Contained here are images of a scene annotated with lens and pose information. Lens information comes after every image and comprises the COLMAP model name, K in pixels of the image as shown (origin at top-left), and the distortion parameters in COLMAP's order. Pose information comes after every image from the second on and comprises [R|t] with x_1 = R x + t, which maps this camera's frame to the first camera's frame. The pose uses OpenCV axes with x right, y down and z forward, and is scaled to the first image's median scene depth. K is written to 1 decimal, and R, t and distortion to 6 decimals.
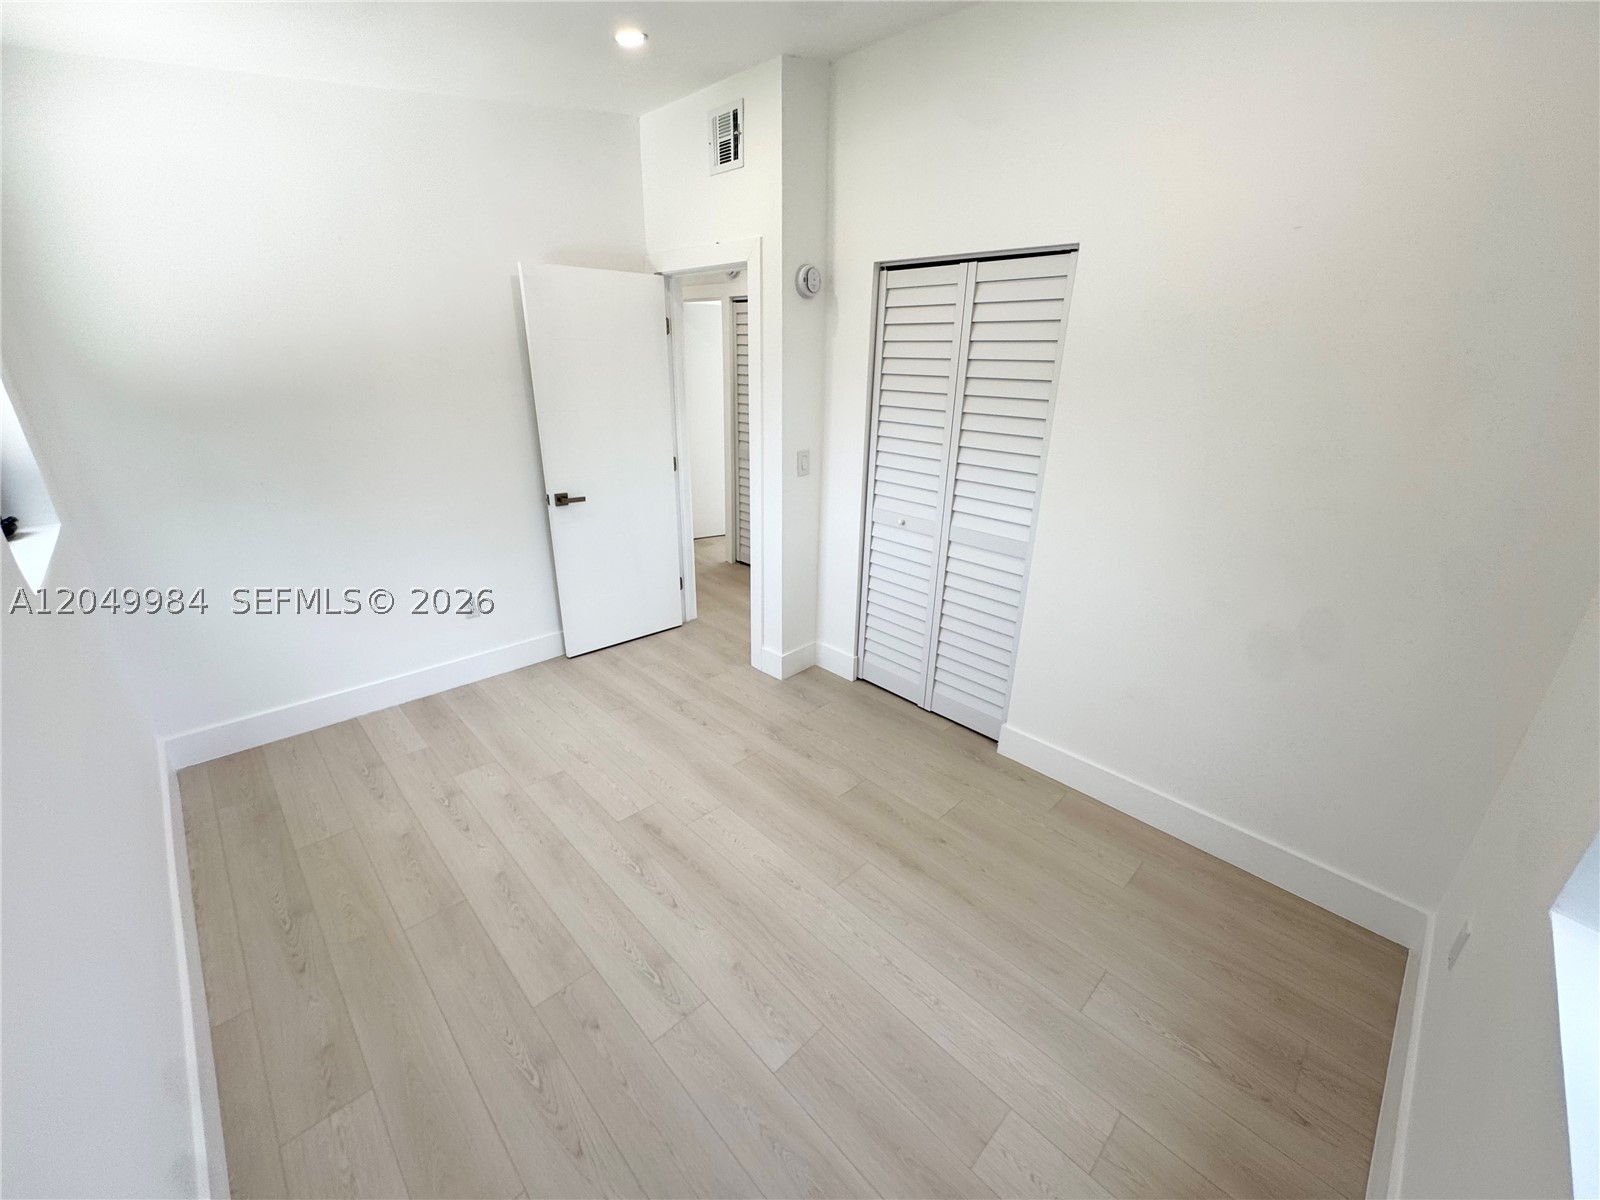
lens RADIAL K [[642.0, 0, 799.8], [0, 642.0, 599.1], [0, 0, 1]] dist [-0.003602, 0.000474]
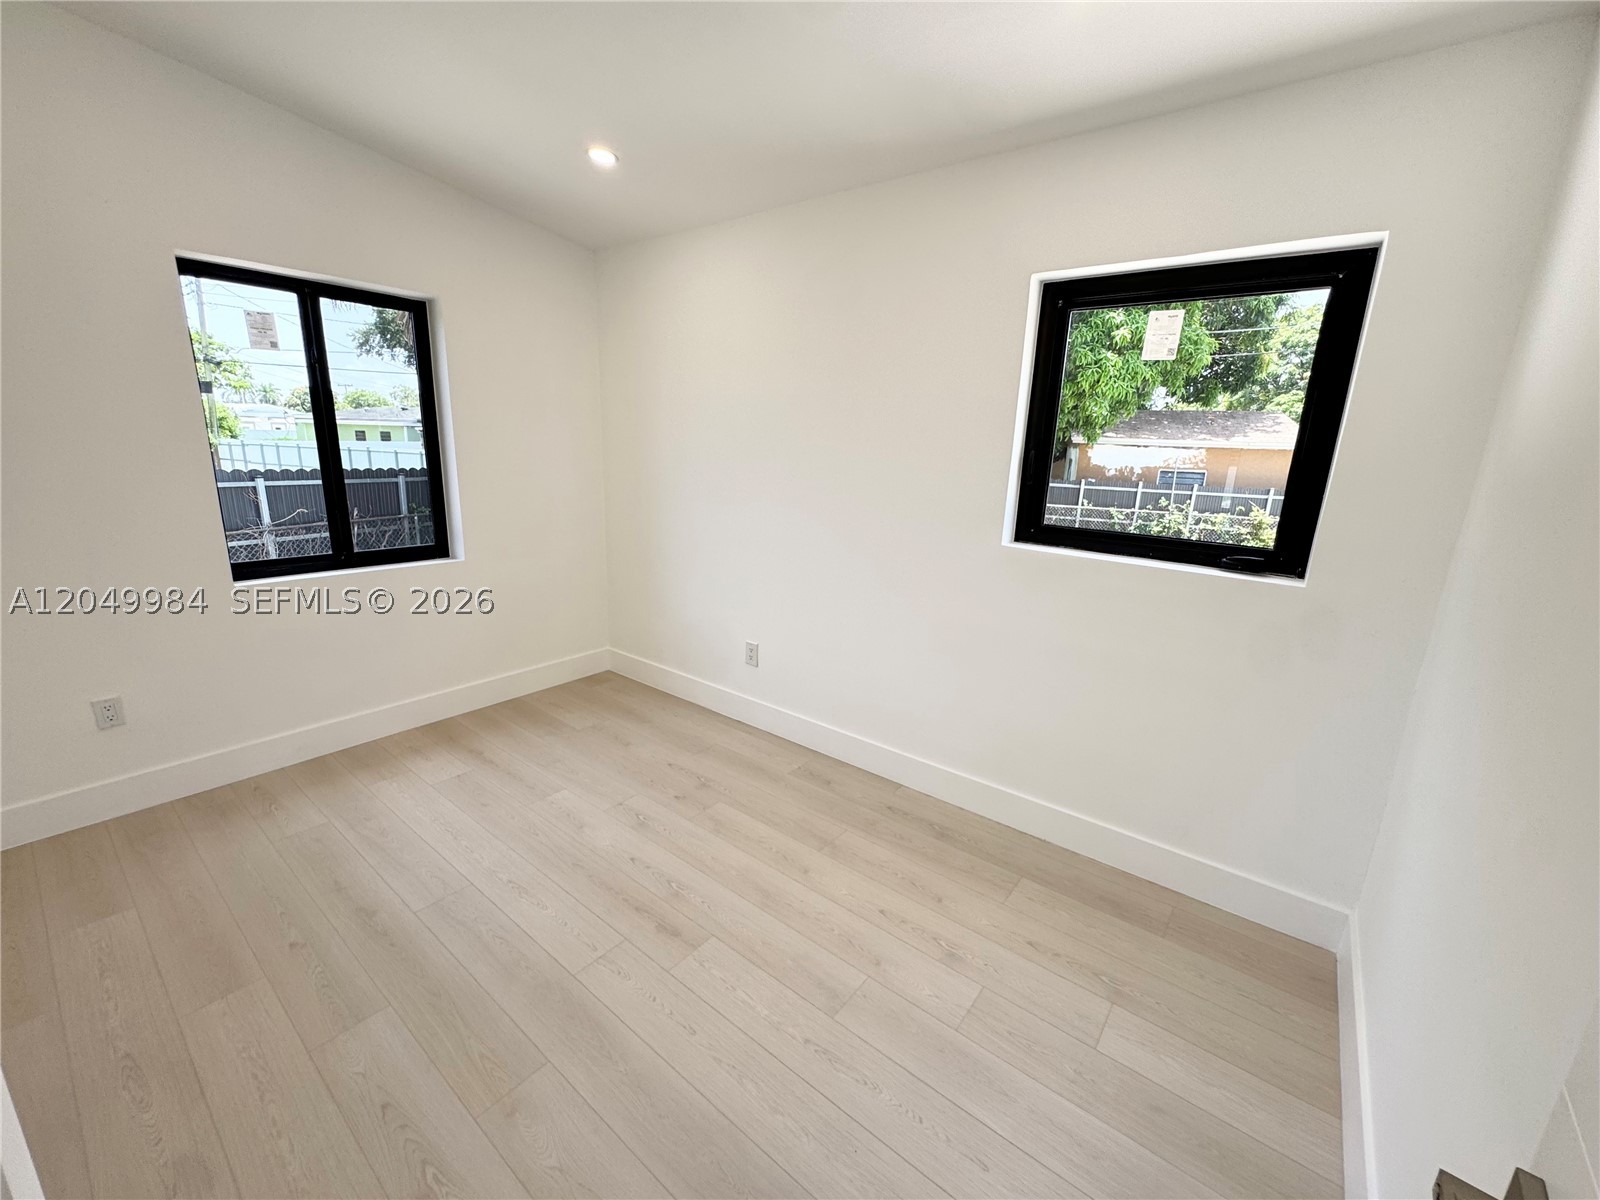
lens RADIAL K [[642.0, 0, 799.8], [0, 642.0, 599.1], [0, 0, 1]] dist [-0.003602, 0.000474]
pose [[-0.989594, -0.024131, -0.141853, -0.311040], [-0.101115, 0.818009, 0.566248, -0.544259], [0.102372, 0.574699, -0.811937, 1.660034]]
